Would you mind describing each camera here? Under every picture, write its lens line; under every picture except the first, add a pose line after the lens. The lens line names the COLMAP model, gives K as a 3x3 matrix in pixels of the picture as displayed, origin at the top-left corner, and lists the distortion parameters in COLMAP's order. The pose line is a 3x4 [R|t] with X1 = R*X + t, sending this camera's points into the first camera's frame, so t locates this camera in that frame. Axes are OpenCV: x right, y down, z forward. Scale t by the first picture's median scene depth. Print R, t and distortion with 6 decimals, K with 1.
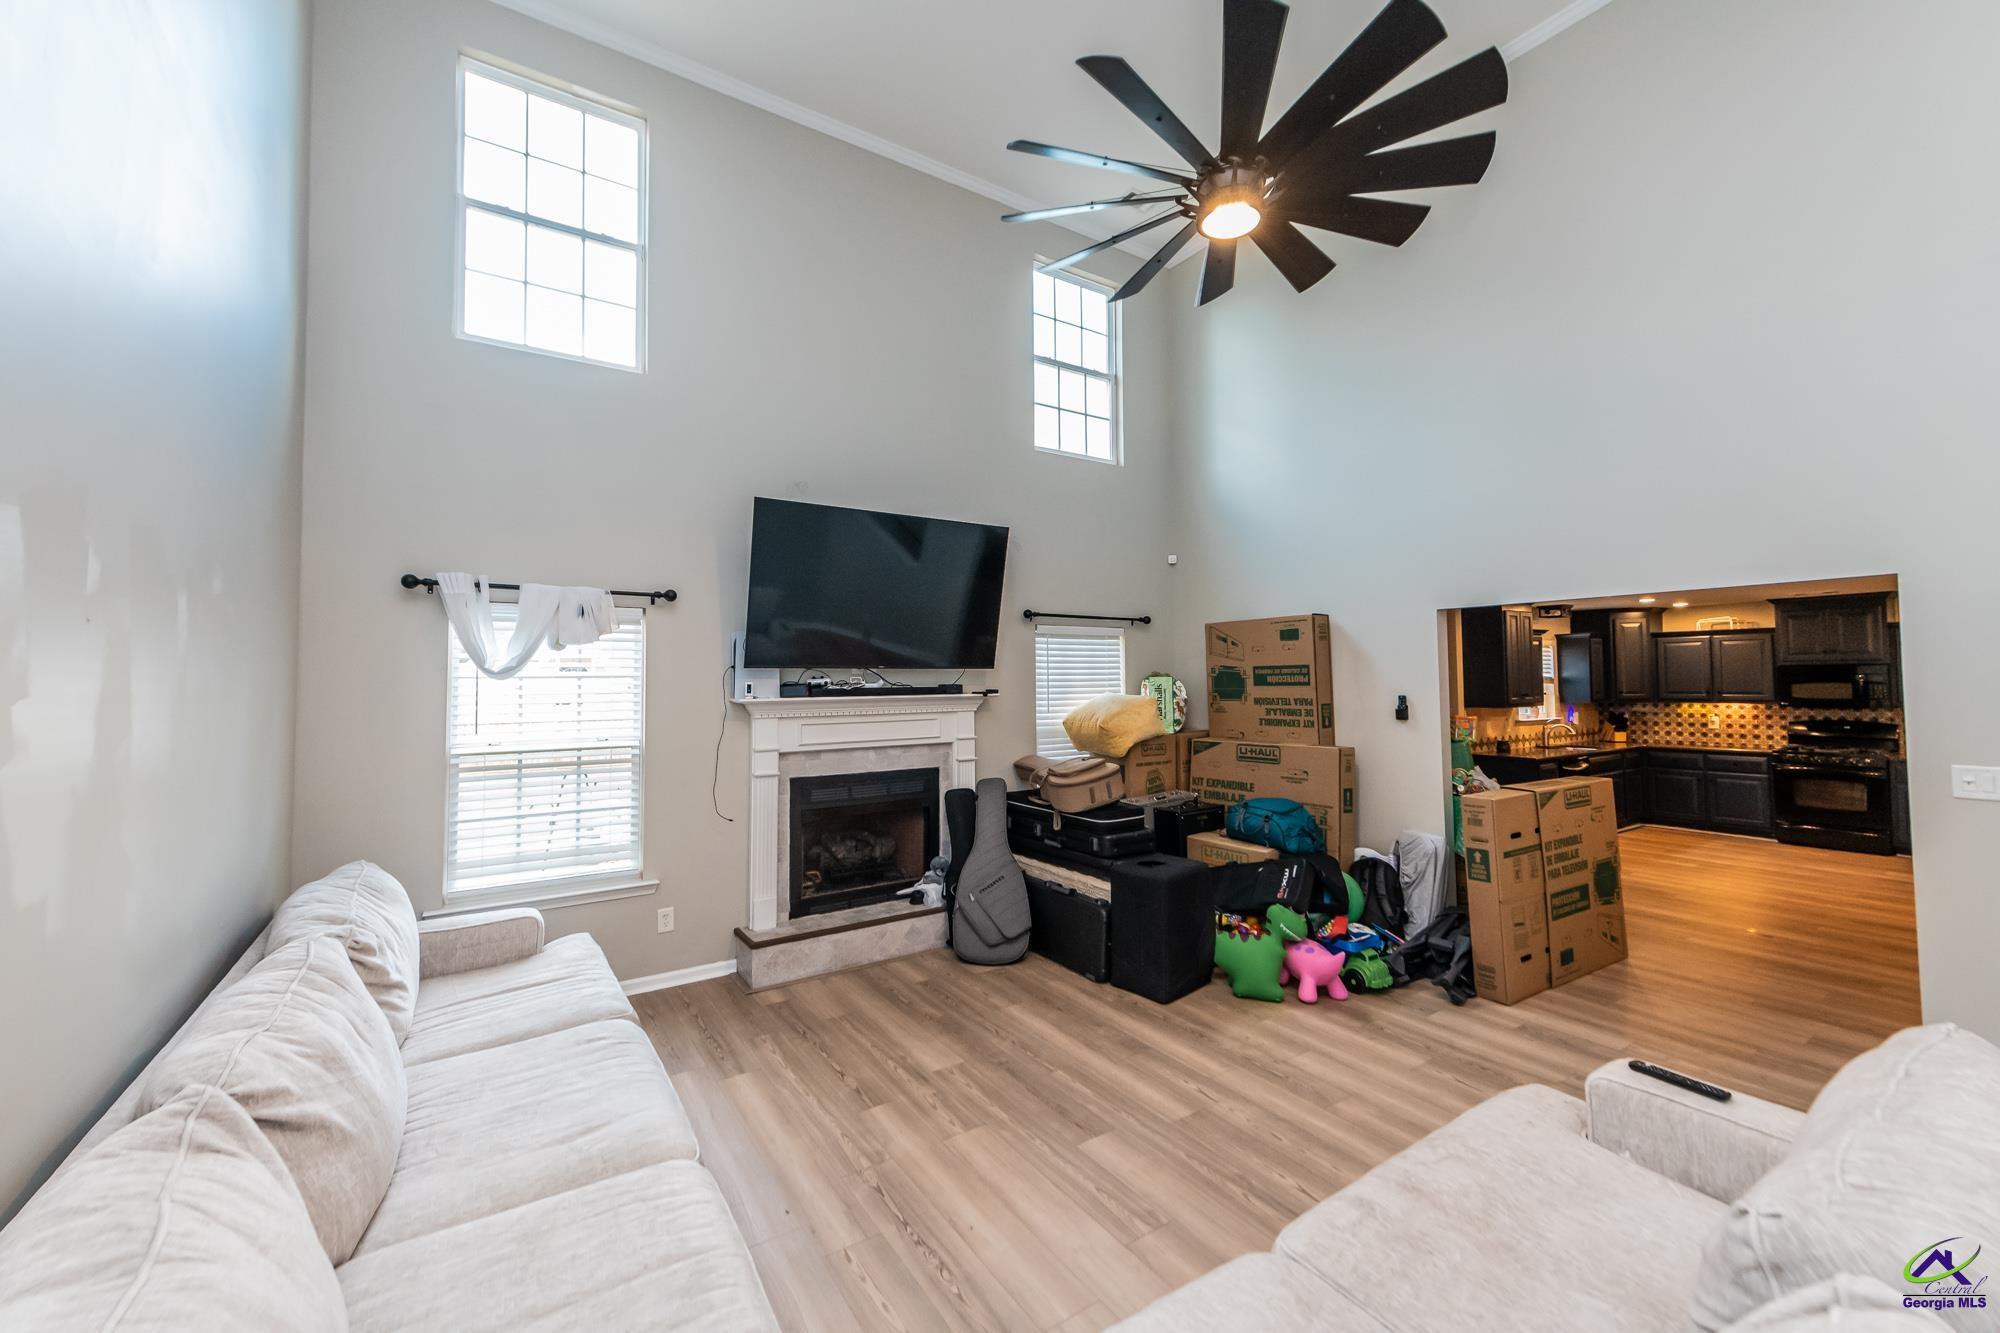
lens RADIAL K [[774.1, 0, 1002.5], [0, 774.1, 660.5], [0, 0, 1]] dist [0.015642, -0.007596]
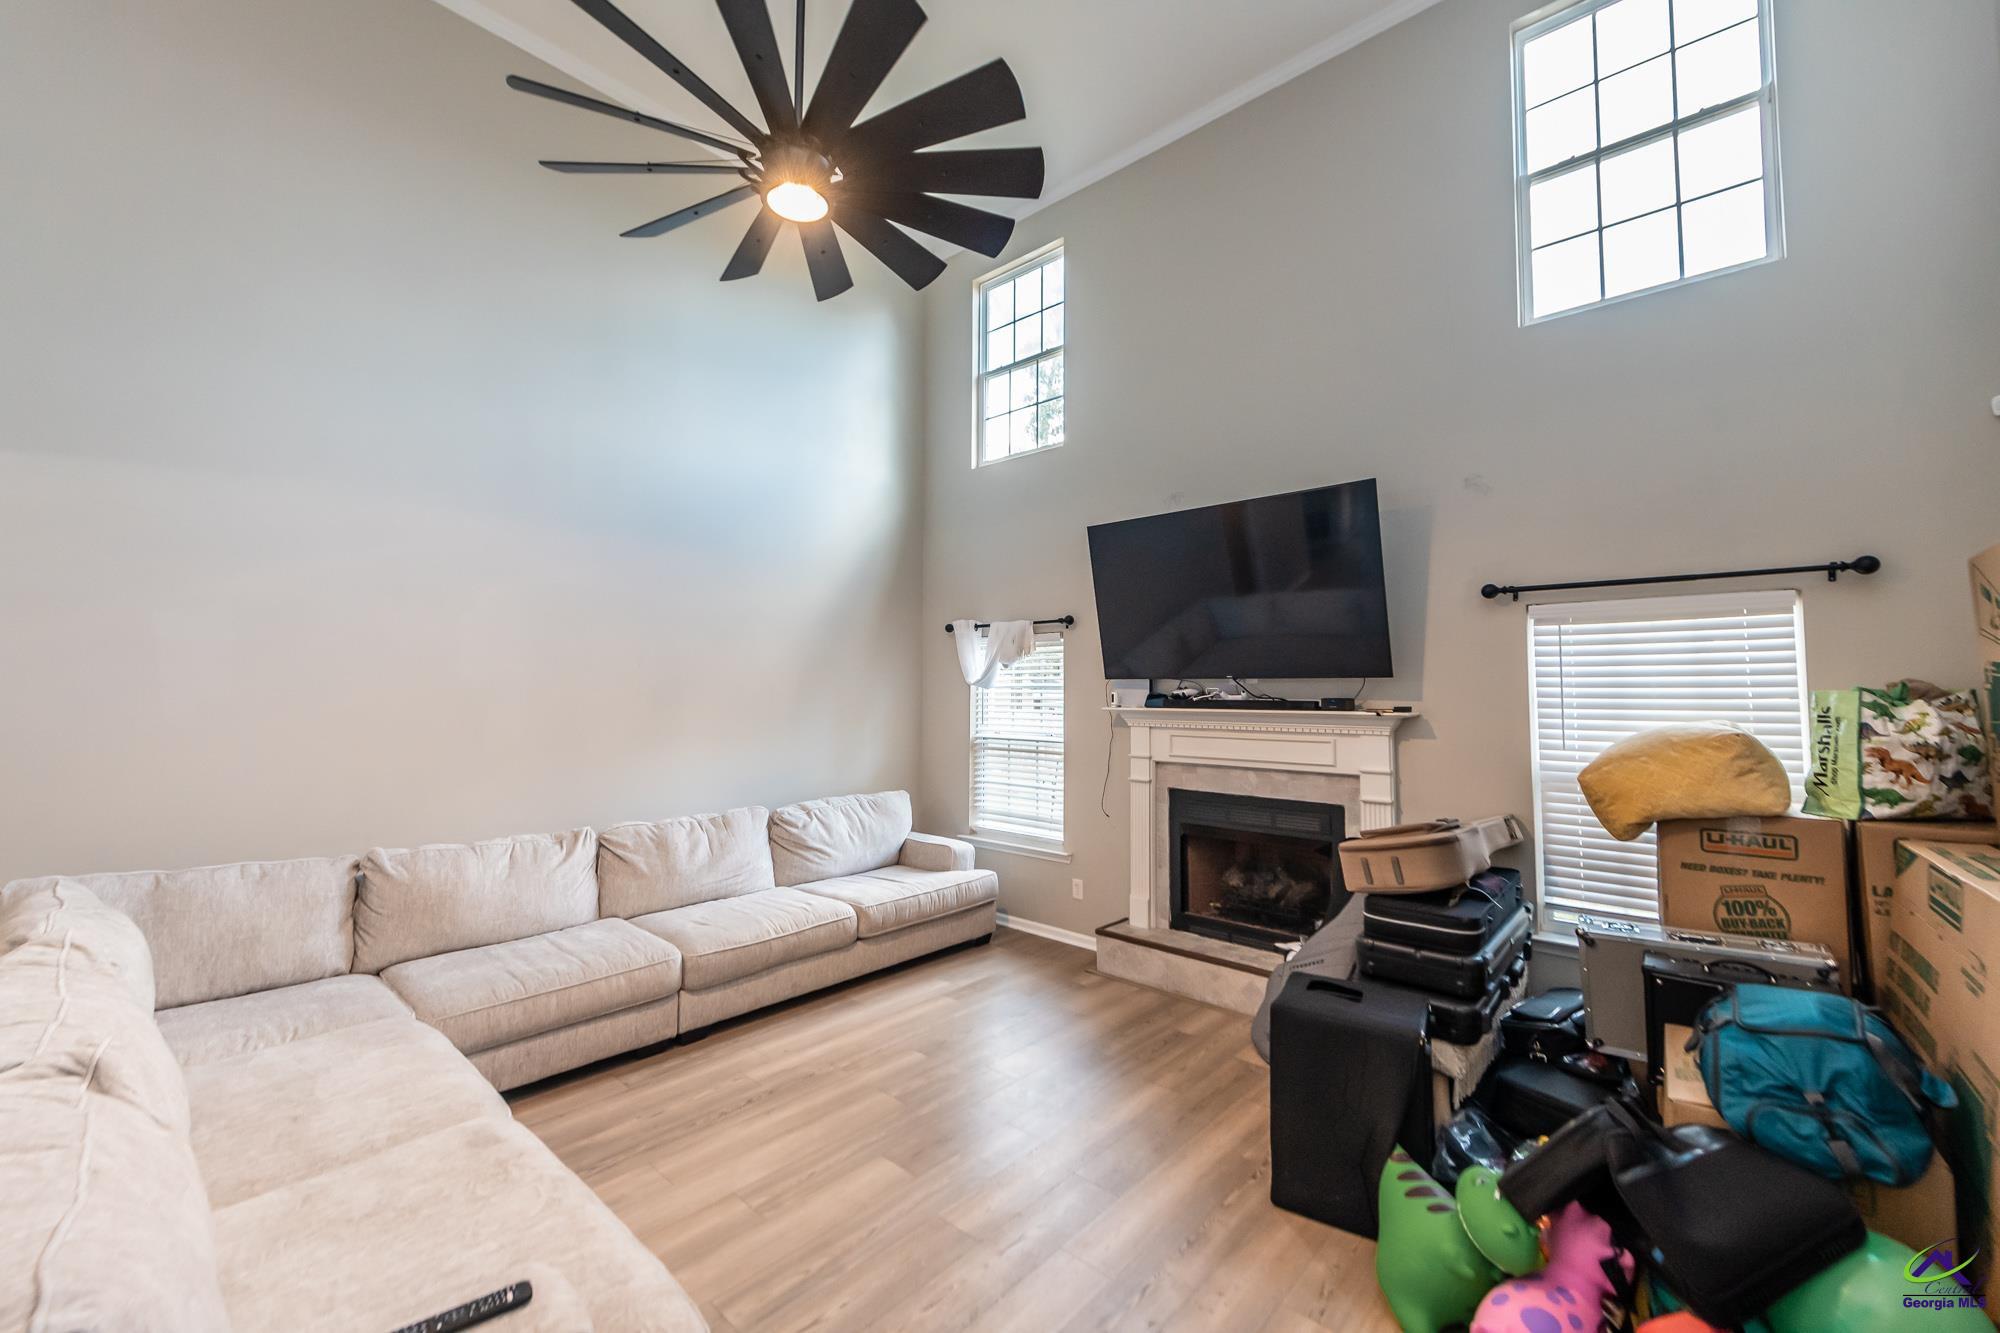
lens RADIAL K [[787.2, 0, 987.7], [0, 787.2, 649.9], [0, 0, 1]] dist [0.017699, -0.007696]
pose [[0.254411, -0.043287, -0.966127, 0.673390], [0.018408, 0.999034, -0.039913, 0.008878], [0.966921, -0.007631, 0.254961, 0.515593]]
